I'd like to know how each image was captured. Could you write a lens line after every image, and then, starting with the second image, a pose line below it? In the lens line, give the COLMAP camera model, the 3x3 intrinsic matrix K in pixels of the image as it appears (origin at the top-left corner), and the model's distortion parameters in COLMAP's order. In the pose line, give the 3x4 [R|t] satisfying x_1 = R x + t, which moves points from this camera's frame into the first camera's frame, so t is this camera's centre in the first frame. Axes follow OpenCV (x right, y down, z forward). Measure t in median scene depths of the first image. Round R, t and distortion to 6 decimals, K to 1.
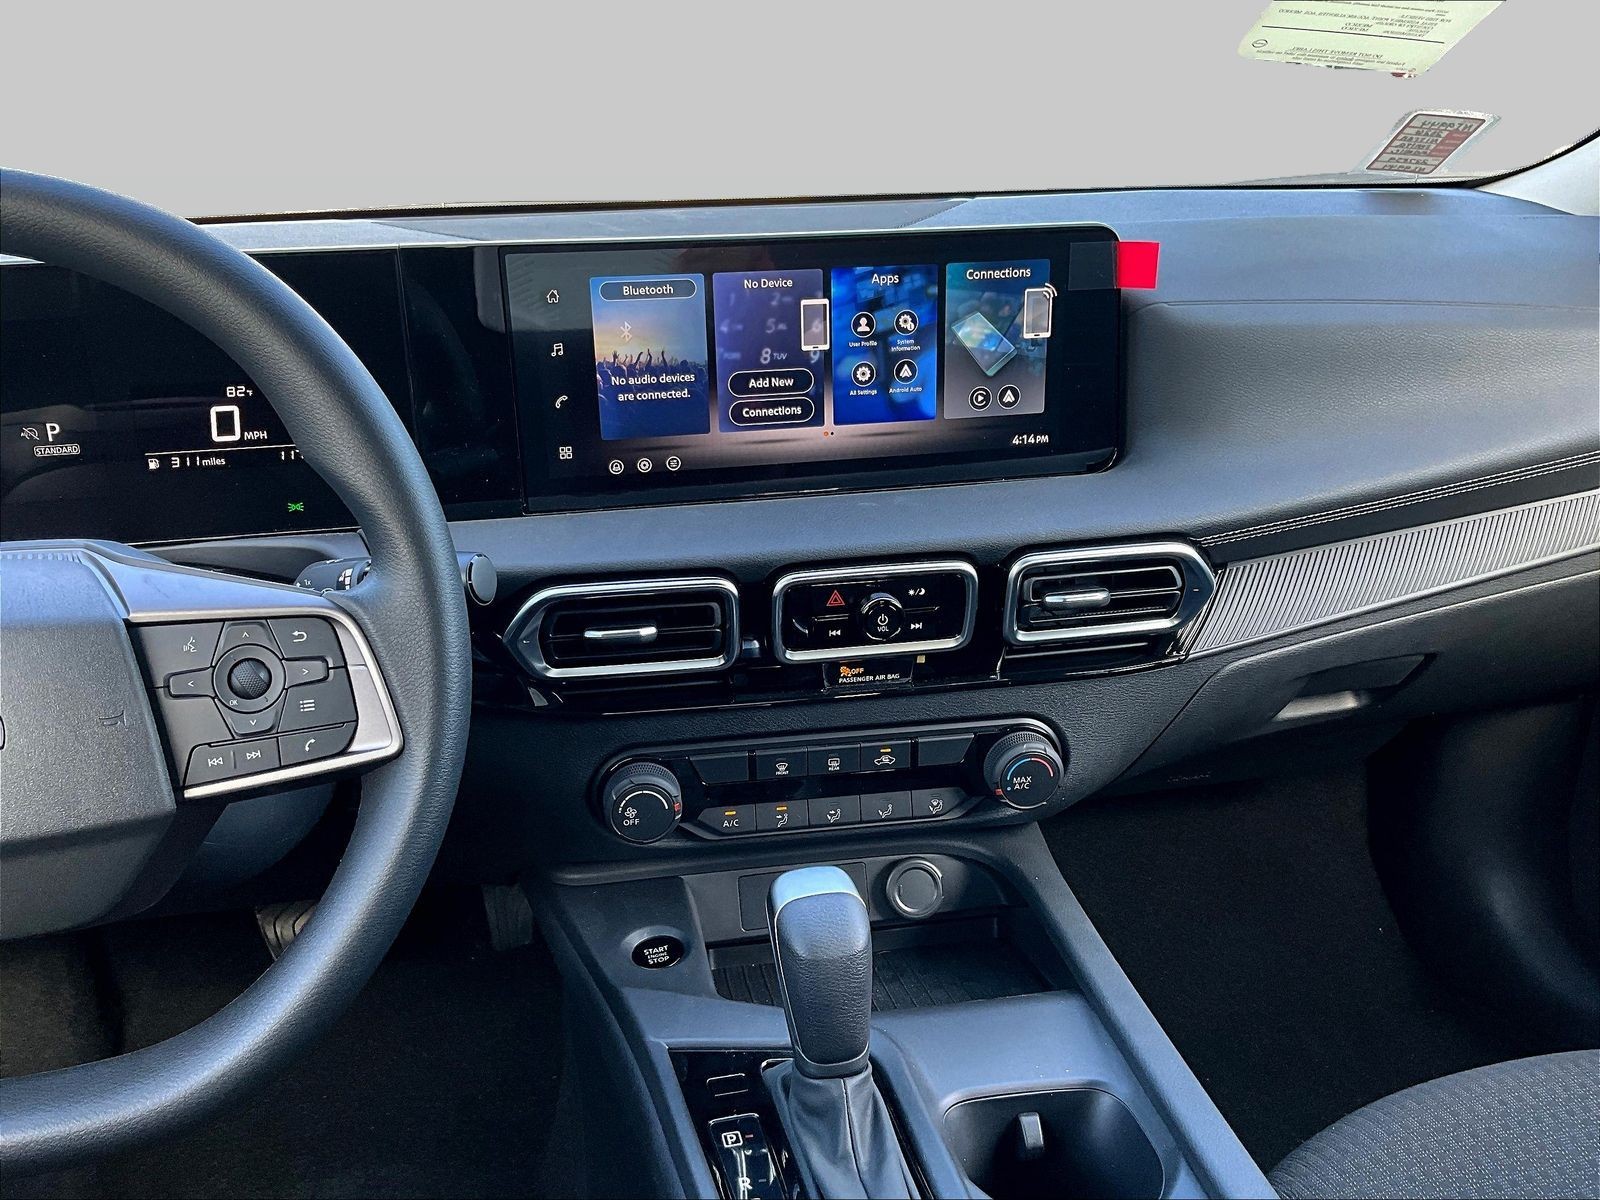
lens RADIAL K [[1339.5, 0, 791.8], [0, 1339.5, 598.4], [0, 0, 1]] dist [0.059670, -0.101684]
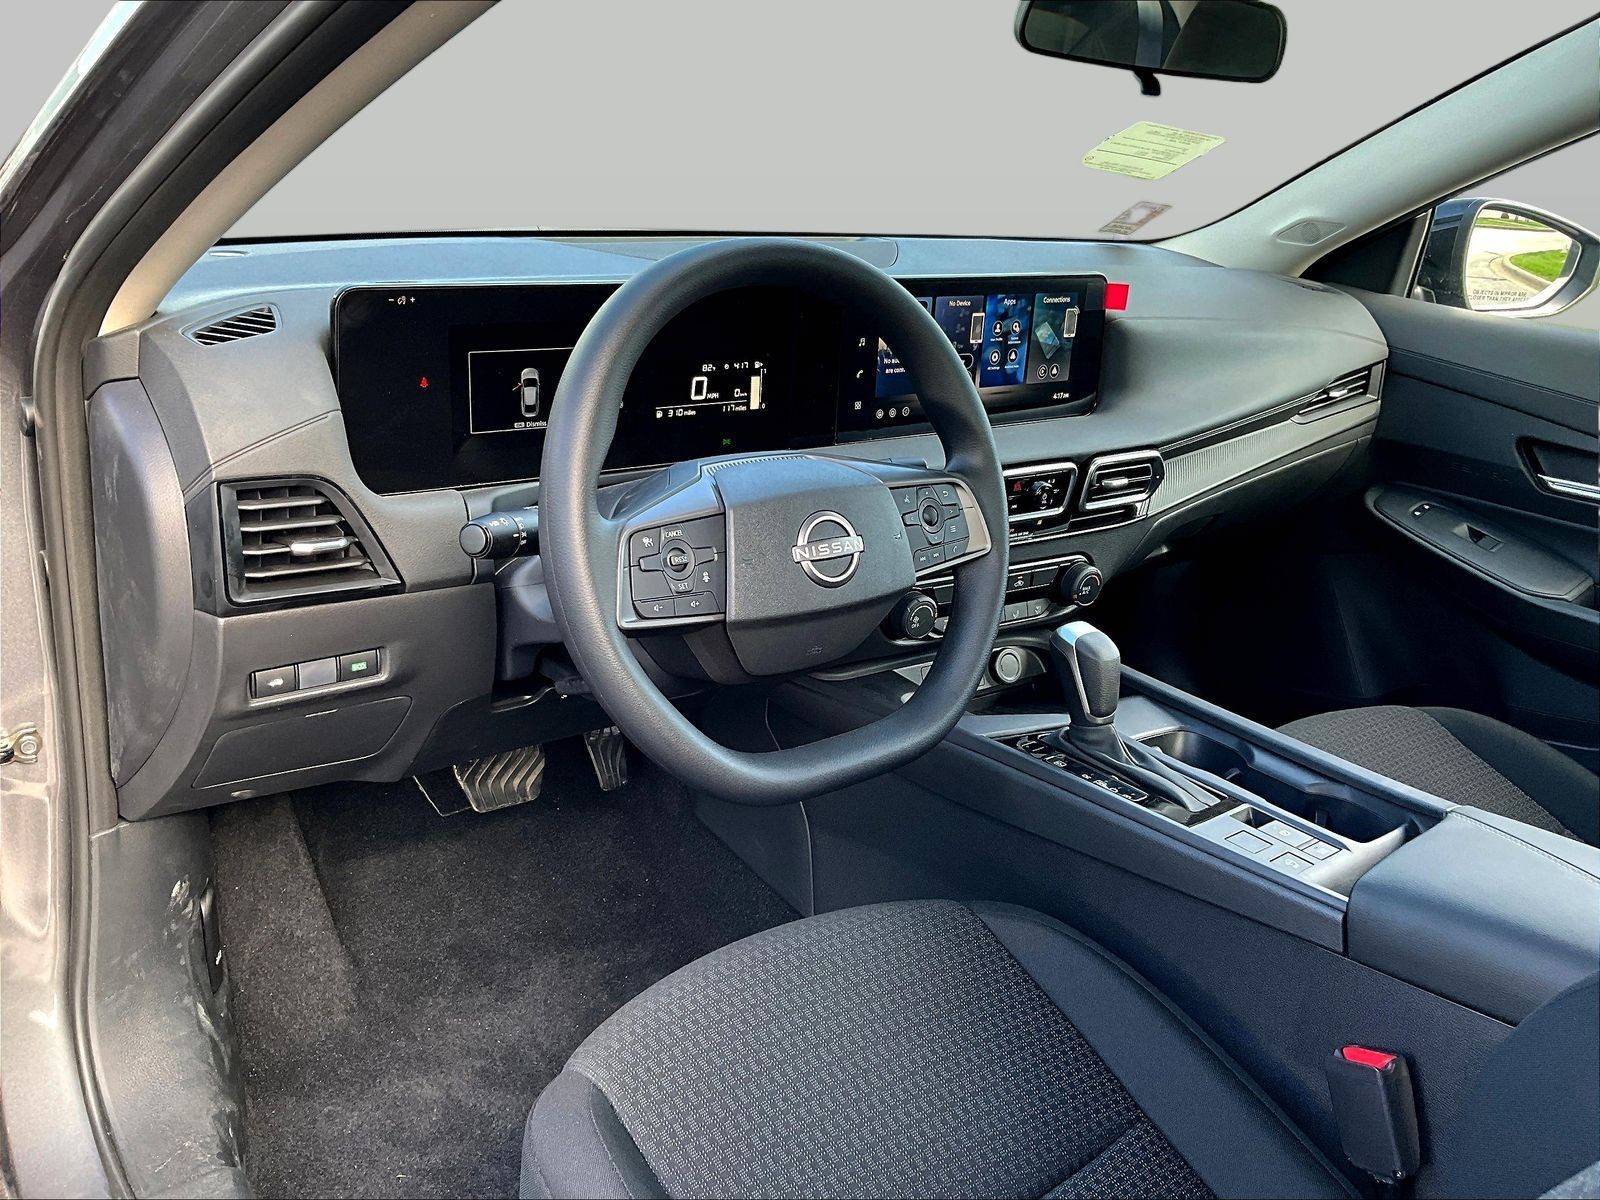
lens RADIAL K [[1339.5, 0, 806.0], [0, 1339.5, 604.1], [0, 0, 1]] dist [0.059670, -0.101684]
pose [[0.893725, -0.076532, 0.442040, -0.961123], [0.069166, 0.997066, 0.032785, 0.074020], [-0.443252, 0.001273, 0.896396, -0.428763]]
